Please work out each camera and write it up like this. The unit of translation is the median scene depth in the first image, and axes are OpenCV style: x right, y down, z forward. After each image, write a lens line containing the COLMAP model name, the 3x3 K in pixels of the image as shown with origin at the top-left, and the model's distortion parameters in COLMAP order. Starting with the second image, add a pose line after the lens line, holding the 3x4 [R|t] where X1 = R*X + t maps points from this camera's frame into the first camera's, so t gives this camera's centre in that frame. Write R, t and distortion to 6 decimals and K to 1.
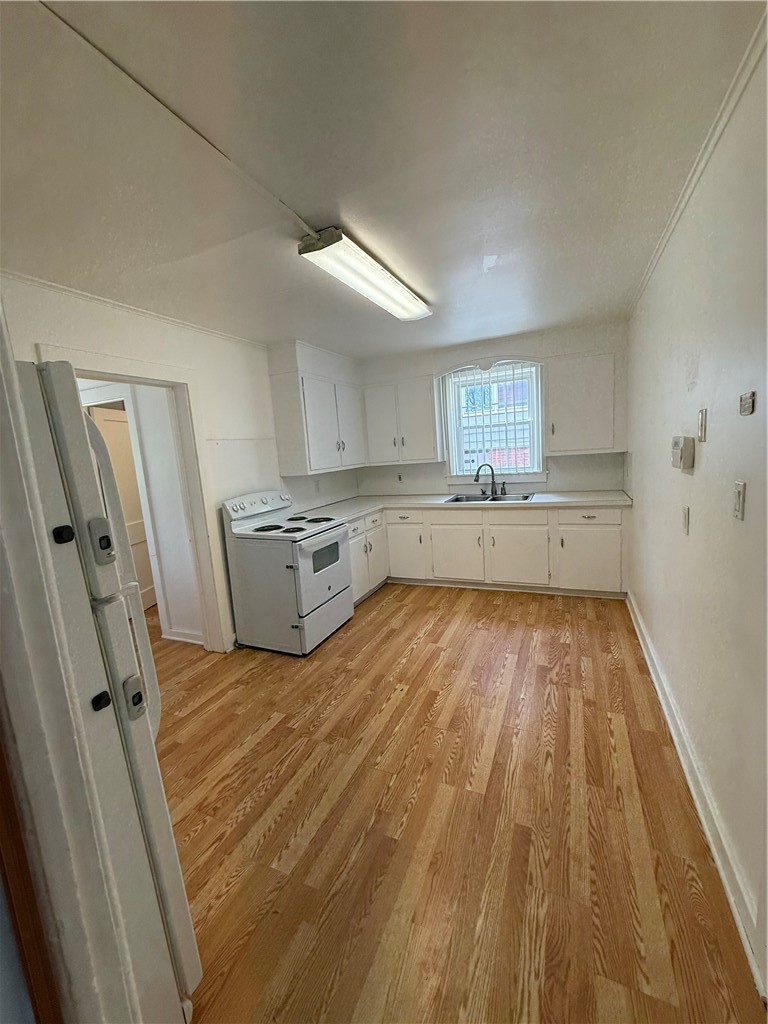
lens RADIAL K [[410.8, 0, 386.7], [0, 410.8, 514.7], [0, 0, 1]] dist [0.001683, 0.000022]
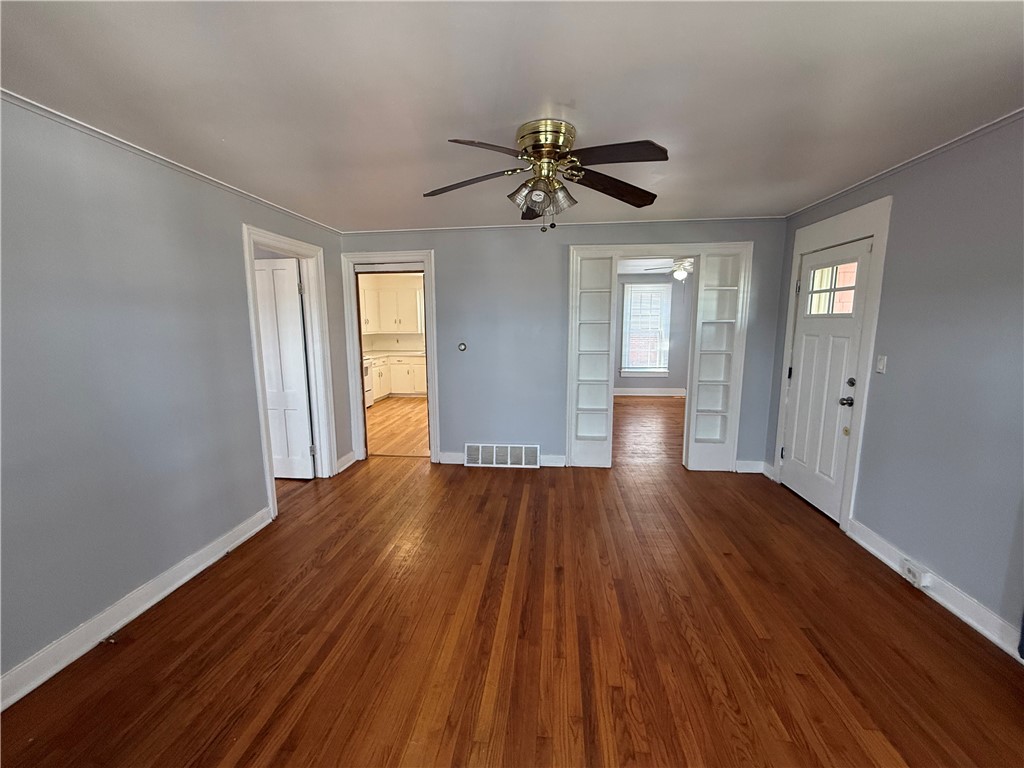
lens RADIAL K [[410.8, 0, 513.9], [0, 410.8, 381.4], [0, 0, 1]] dist [0.001683, 0.000022]
pose [[0.943606, 0.036599, 0.329041, -0.082421], [-0.027456, 0.999098, -0.032393, 0.149807], [-0.329930, 0.021532, 0.943760, -0.987277]]
